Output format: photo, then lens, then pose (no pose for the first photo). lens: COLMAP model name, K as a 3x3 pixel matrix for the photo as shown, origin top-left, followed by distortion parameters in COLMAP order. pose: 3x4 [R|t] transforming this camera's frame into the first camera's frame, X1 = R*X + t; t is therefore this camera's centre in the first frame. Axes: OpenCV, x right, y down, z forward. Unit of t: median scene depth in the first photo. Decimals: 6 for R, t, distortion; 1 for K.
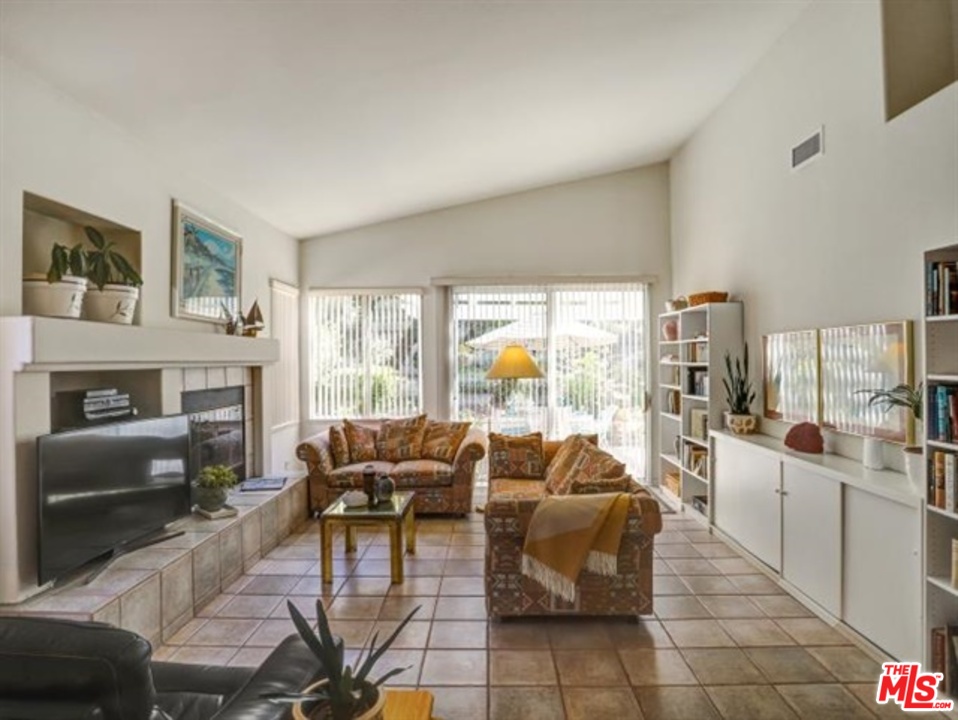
lens RADIAL K [[530.9, 0, 499.6], [0, 530.9, 356.1], [0, 0, 1]] dist [-0.075464, 0.000609]
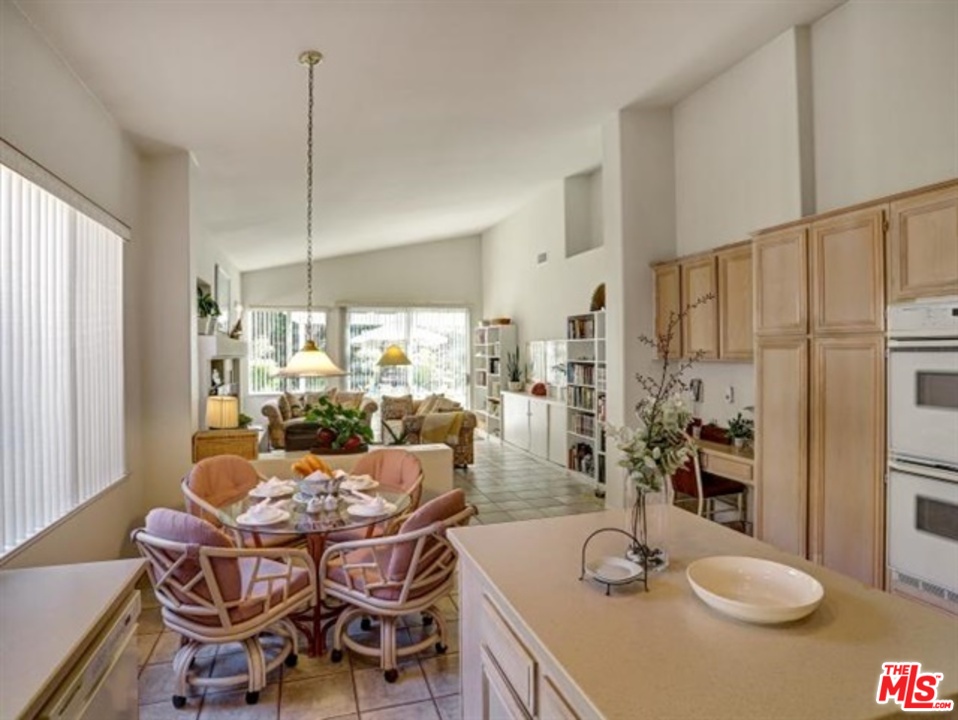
lens RADIAL K [[536.6, 0, 458.6], [0, 536.6, 355.6], [0, 0, 1]] dist [-0.083114, 0.030769]
pose [[0.964889, 0.001190, 0.262656, -0.238485], [-0.003568, 0.999957, 0.008576, -0.004400], [-0.262635, -0.009212, 0.964851, -0.773792]]
